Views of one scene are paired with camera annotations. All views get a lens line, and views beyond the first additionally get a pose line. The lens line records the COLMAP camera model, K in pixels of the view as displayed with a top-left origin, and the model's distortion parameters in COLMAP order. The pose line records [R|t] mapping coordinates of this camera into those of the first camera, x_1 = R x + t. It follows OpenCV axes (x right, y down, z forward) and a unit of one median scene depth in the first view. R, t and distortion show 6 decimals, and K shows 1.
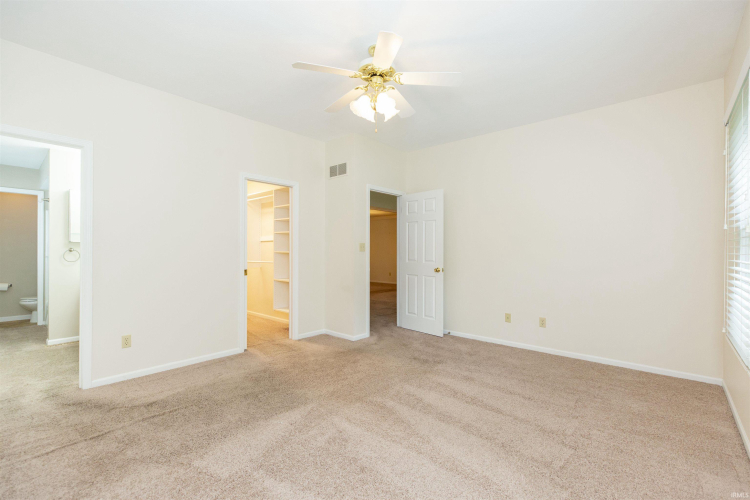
lens RADIAL K [[338.6, 0, 370.4], [0, 338.6, 253.3], [0, 0, 1]] dist [-0.002719, -0.000415]
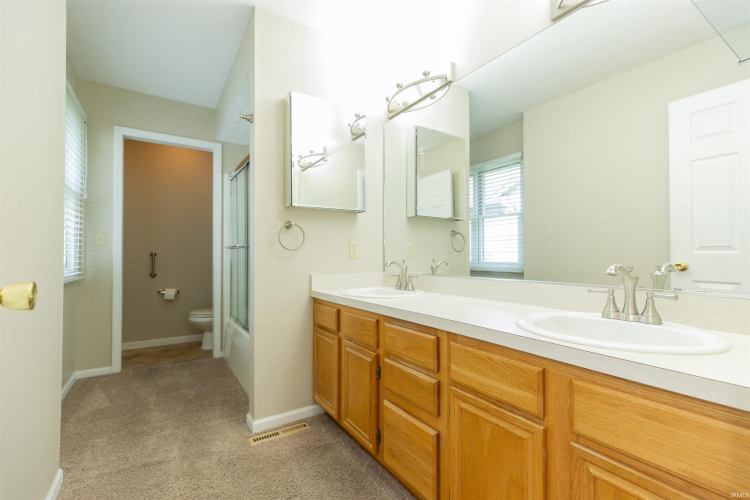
lens RADIAL K [[338.6, 0, 377.7], [0, 338.6, 248.7], [0, 0, 1]] dist [-0.002719, -0.000415]
pose [[0.967169, -0.008354, -0.253995, -0.530036], [0.003467, 0.999800, -0.019680, 0.027035], [0.254109, 0.018153, 0.967005, 0.468403]]
